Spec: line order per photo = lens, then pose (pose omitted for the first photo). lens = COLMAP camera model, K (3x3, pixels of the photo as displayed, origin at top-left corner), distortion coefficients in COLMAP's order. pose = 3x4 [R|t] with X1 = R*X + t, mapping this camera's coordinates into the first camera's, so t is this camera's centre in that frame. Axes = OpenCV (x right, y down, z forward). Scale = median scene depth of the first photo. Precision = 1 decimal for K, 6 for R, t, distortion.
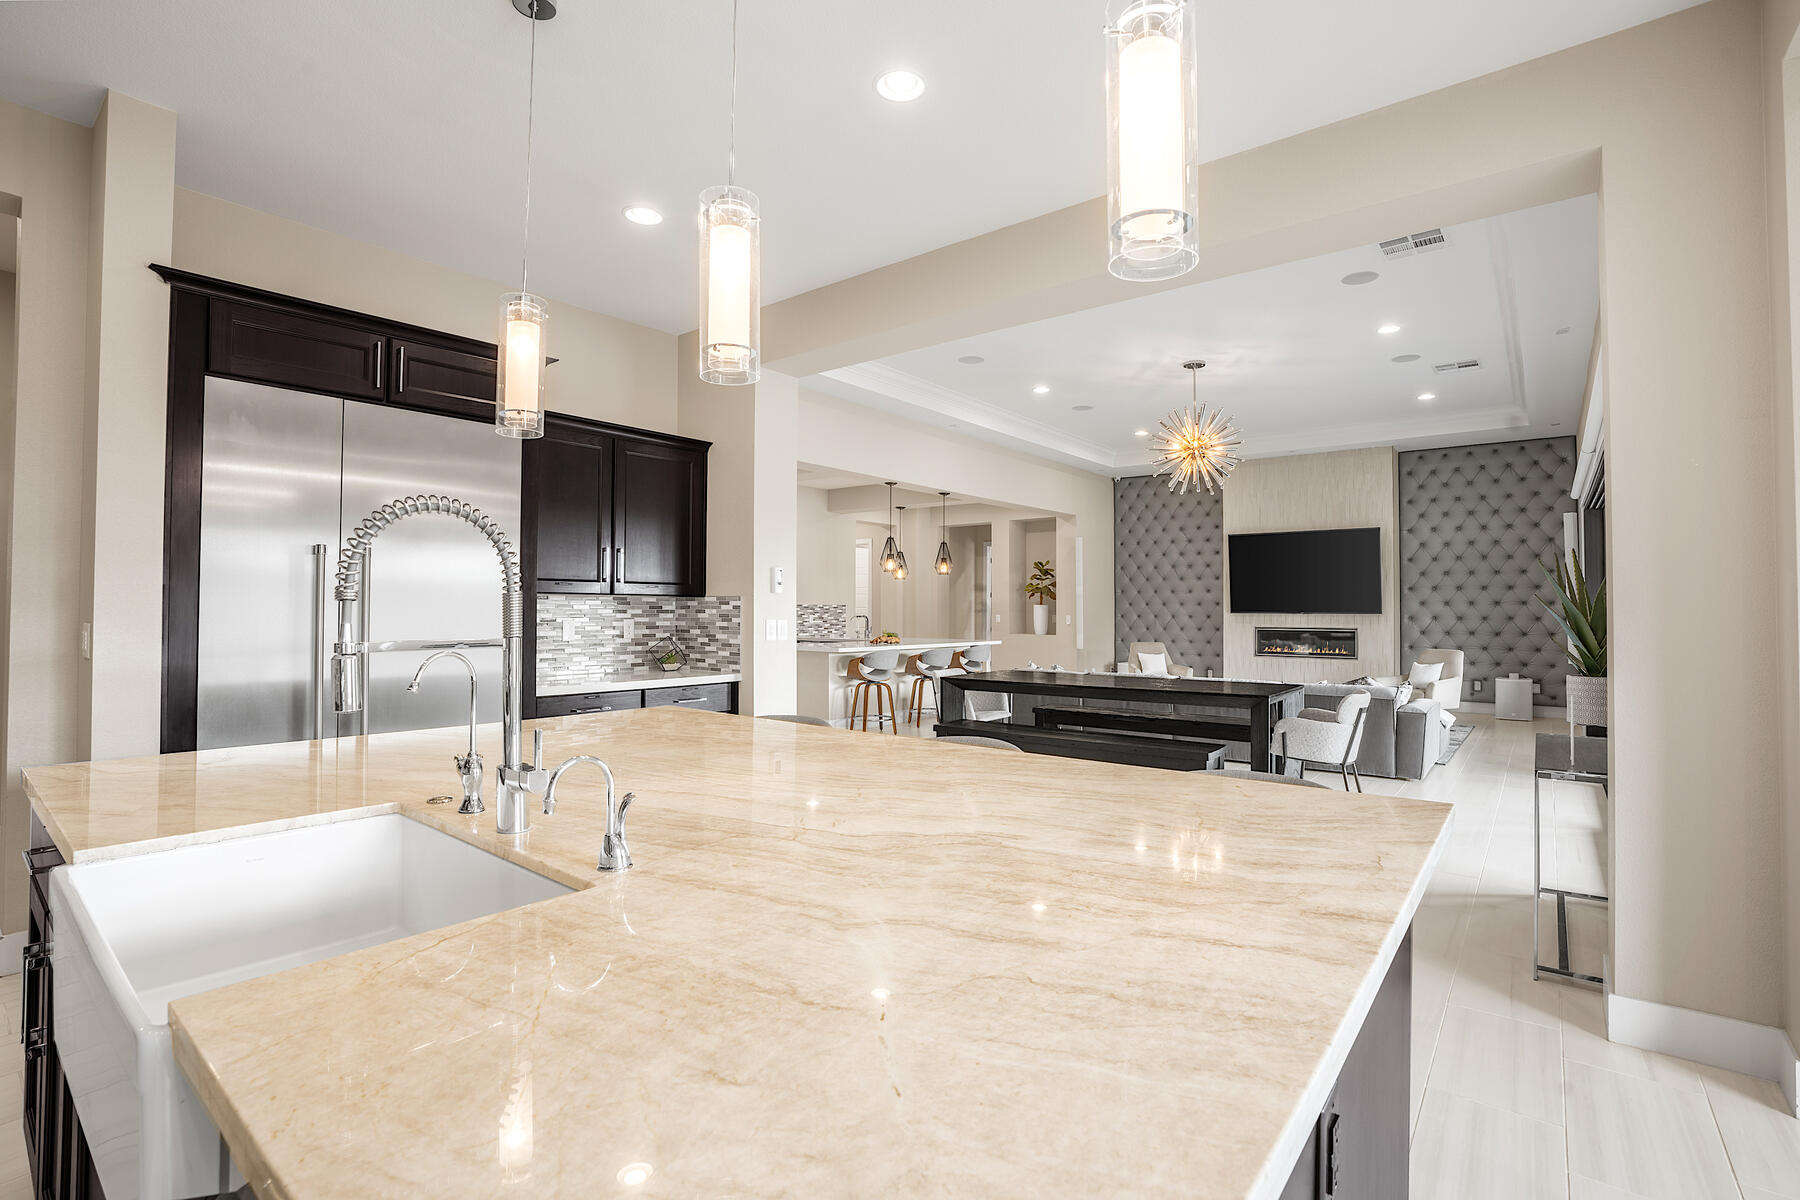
lens RADIAL K [[819.0, 0, 904.6], [0, 819.0, 594.2], [0, 0, 1]] dist [-0.073536, 0.027798]
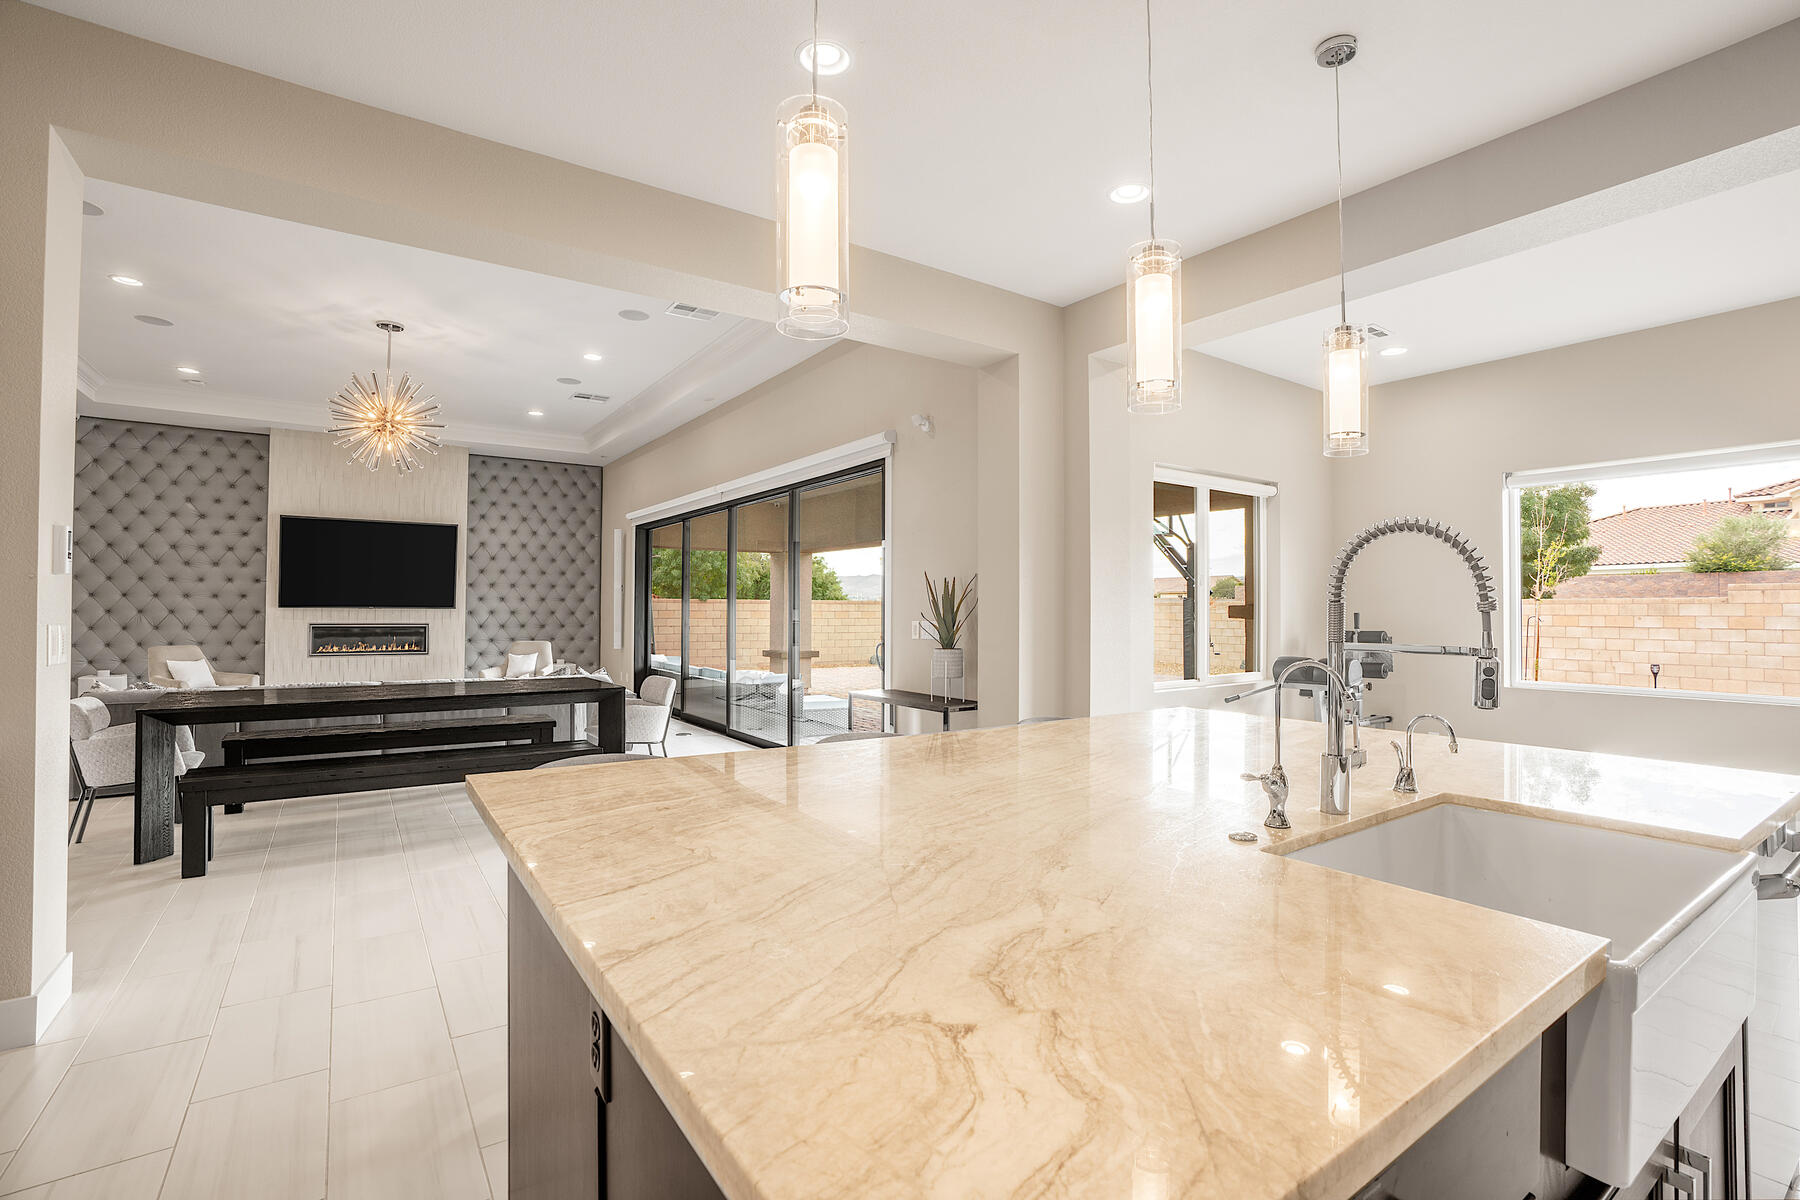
lens RADIAL K [[819.0, 0, 904.6], [0, 819.0, 594.2], [0, 0, 1]] dist [-0.073536, 0.027798]
pose [[0.278833, 0.015654, 0.960212, -0.227508], [-0.023240, 0.999684, -0.009549, 0.002206], [-0.960058, -0.019653, 0.279109, 0.156702]]
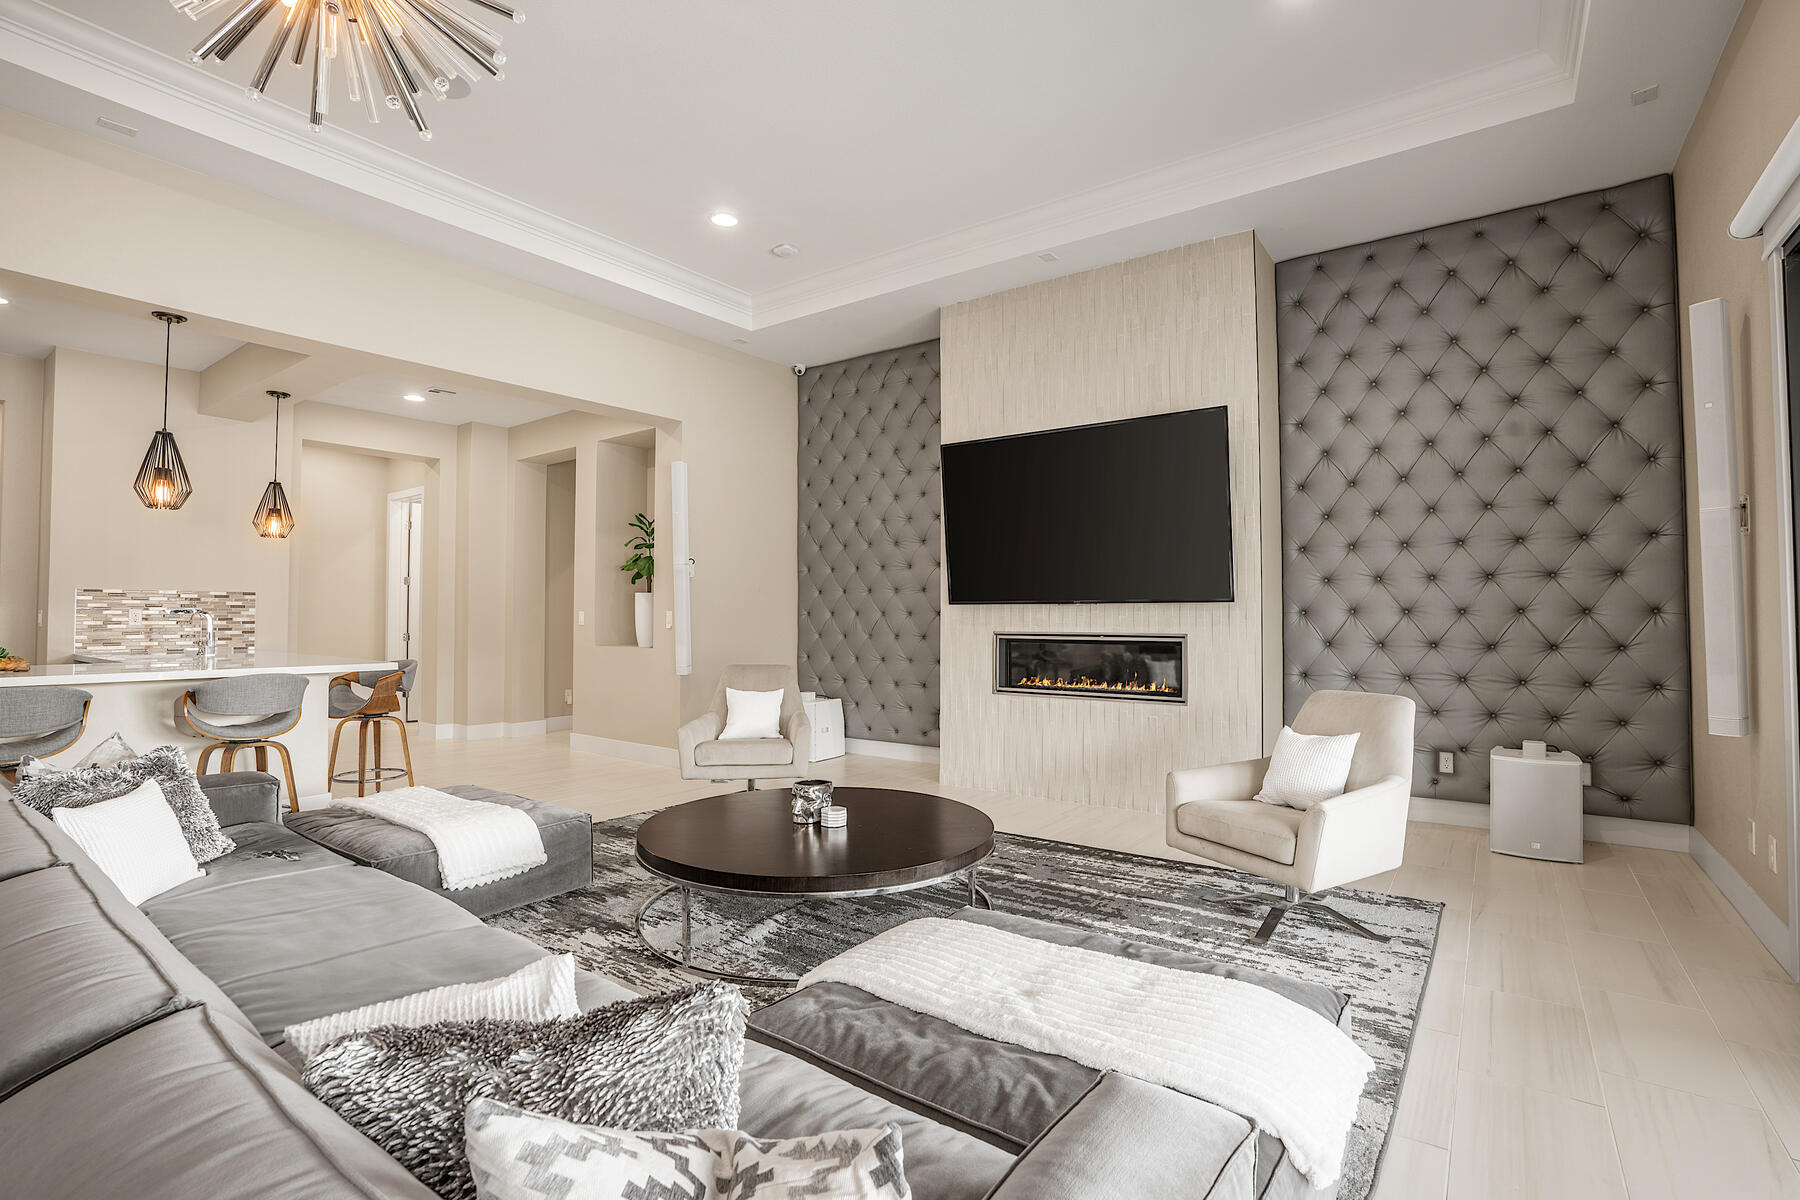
lens RADIAL K [[819.0, 0, 904.6], [0, 819.0, 594.2], [0, 0, 1]] dist [-0.073536, 0.027798]
pose [[0.998549, -0.003574, 0.053726, 0.383507], [0.003910, 0.999973, -0.006142, 0.021906], [-0.053703, 0.006343, 0.998537, 0.554065]]
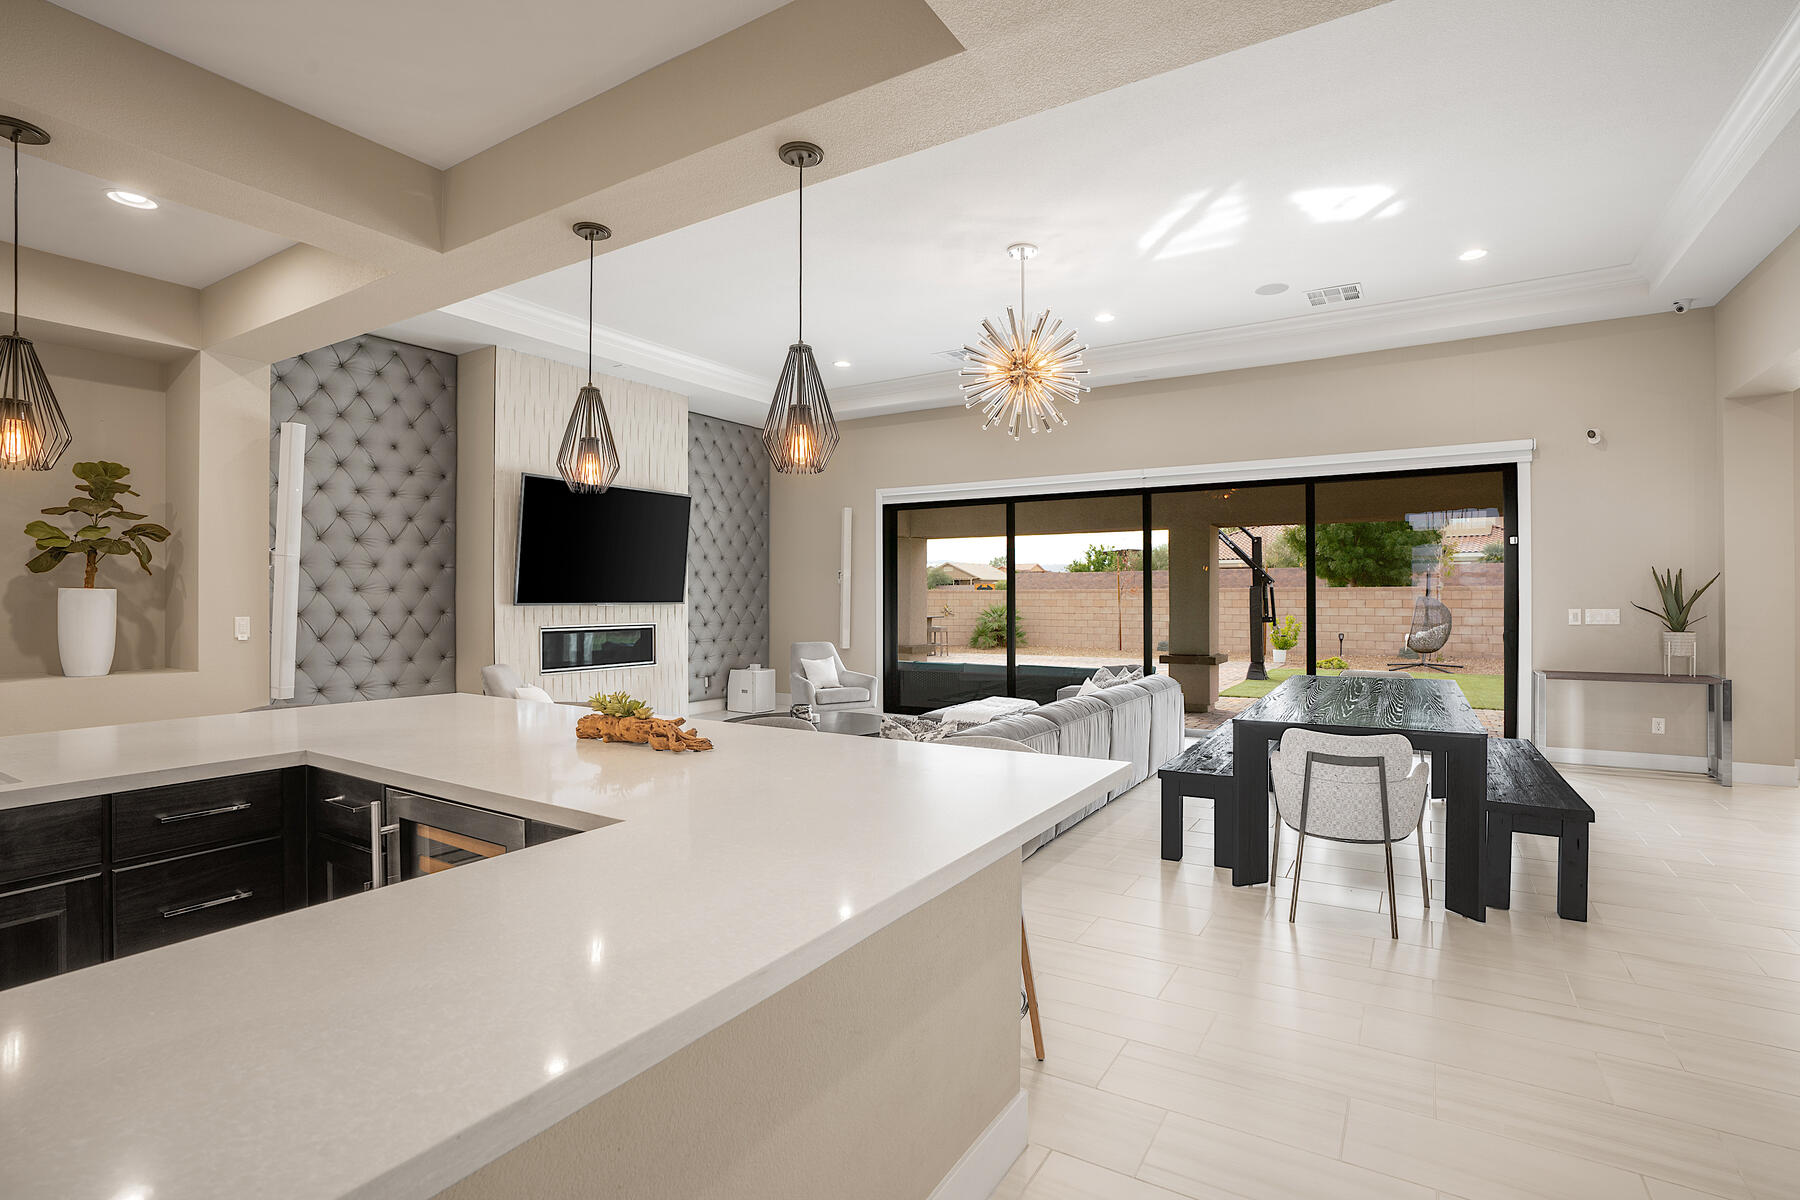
lens RADIAL K [[854.7, 0, 900.0], [0, 854.7, 600.0], [0, 0, 1]] dist [-0.084013, 0.040437]
pose [[-0.121107, -0.005835, 0.992622, -0.262967], [-0.016706, 0.999853, 0.003840, 0.013541], [-0.992499, -0.016117, -0.121187, 0.875257]]
